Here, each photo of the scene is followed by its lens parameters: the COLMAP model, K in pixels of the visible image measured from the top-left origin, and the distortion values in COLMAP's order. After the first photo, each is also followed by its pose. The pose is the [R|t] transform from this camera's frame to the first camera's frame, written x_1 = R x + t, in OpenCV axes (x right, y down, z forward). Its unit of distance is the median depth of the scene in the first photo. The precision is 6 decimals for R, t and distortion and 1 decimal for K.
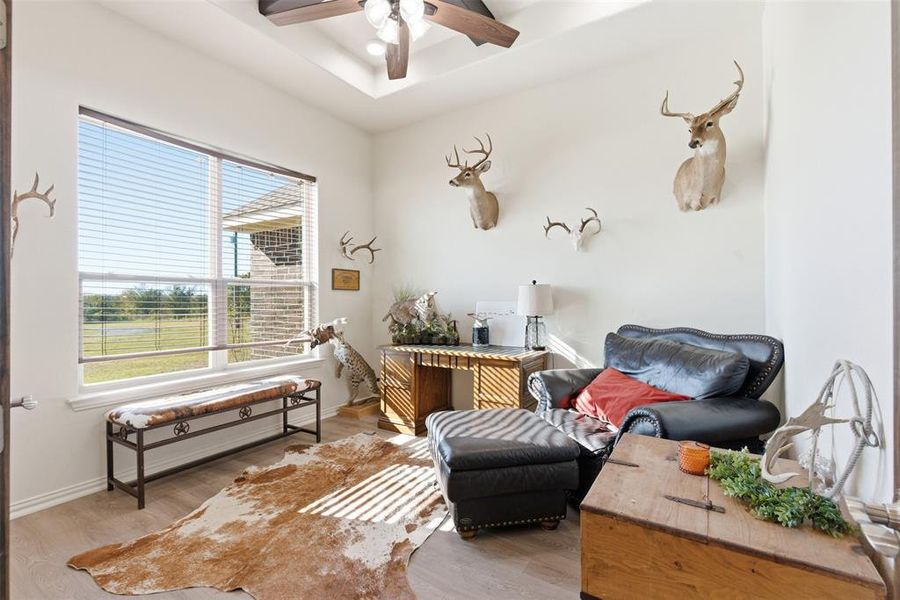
lens RADIAL K [[406.1, 0, 448.2], [0, 406.1, 297.0], [0, 0, 1]] dist [0.000753, -0.000329]
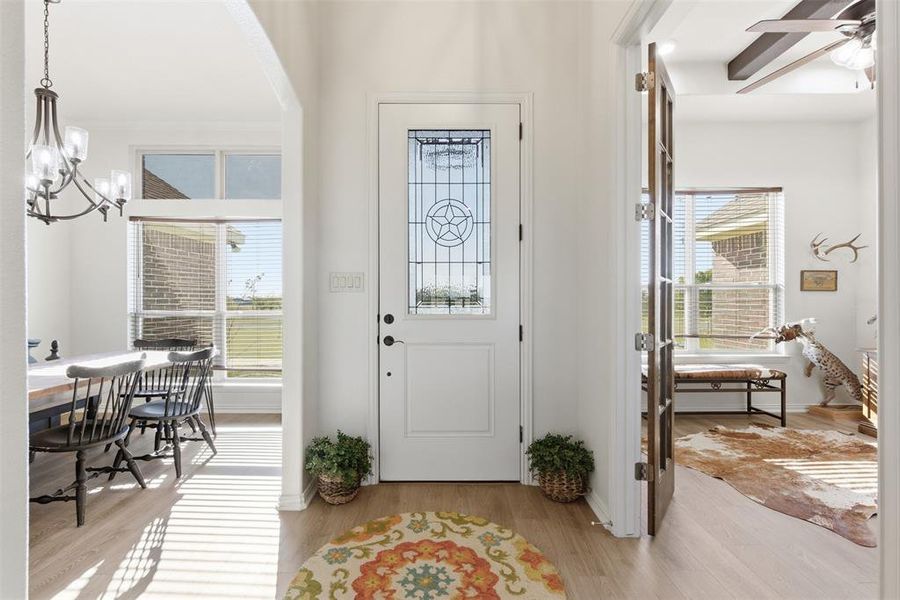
lens RADIAL K [[411.3, 0, 450.0], [0, 411.3, 300.0], [0, 0, 1]] dist [0.002195, -0.000560]
pose [[0.541142, 0.004334, -0.840920, 0.136804], [0.000497, 0.999985, 0.005473, -0.001388], [0.840931, -0.003380, 0.541132, -0.387074]]
